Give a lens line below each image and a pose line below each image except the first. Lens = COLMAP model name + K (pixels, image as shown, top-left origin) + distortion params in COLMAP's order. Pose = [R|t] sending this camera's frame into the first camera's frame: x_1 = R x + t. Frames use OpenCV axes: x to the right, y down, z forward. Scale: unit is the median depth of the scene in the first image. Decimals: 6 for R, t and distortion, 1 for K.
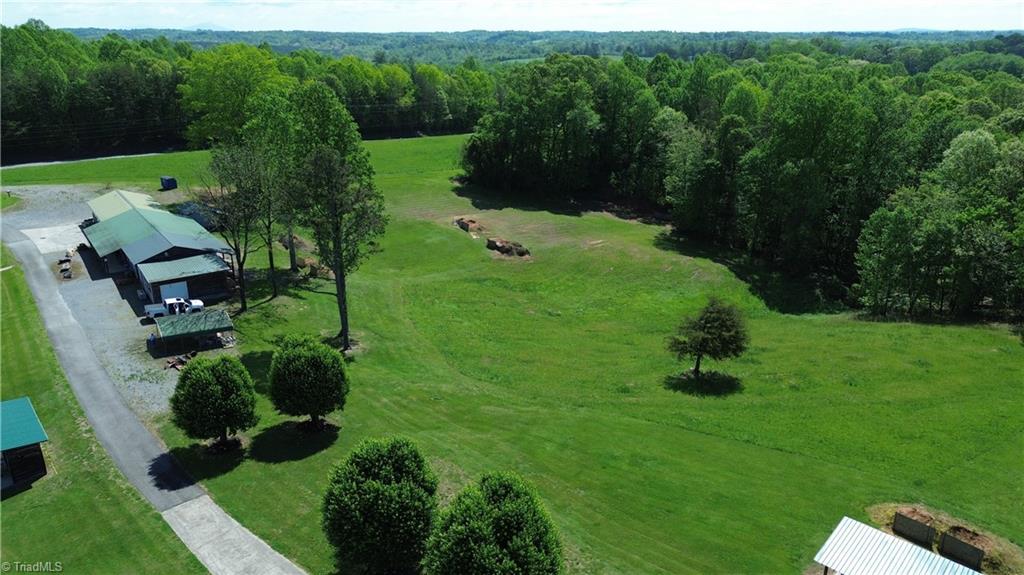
lens RADIAL K [[710.2, 0, 512.0], [0, 710.2, 287.5], [0, 0, 1]] dist [0.059407, -0.056481]
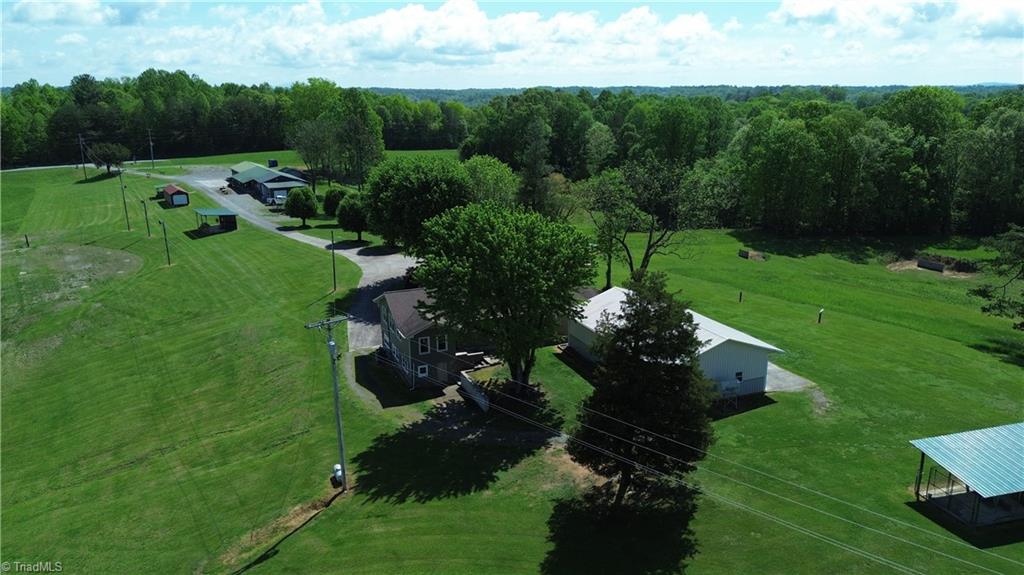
lens RADIAL K [[710.2, 0, 512.0], [0, 710.2, 287.5], [0, 0, 1]] dist [0.059407, -0.056481]
pose [[0.995606, 0.021444, -0.091154, 0.177492], [-0.027924, 0.997126, -0.070420, 0.194207], [0.089382, 0.072656, 0.993344, -0.449396]]
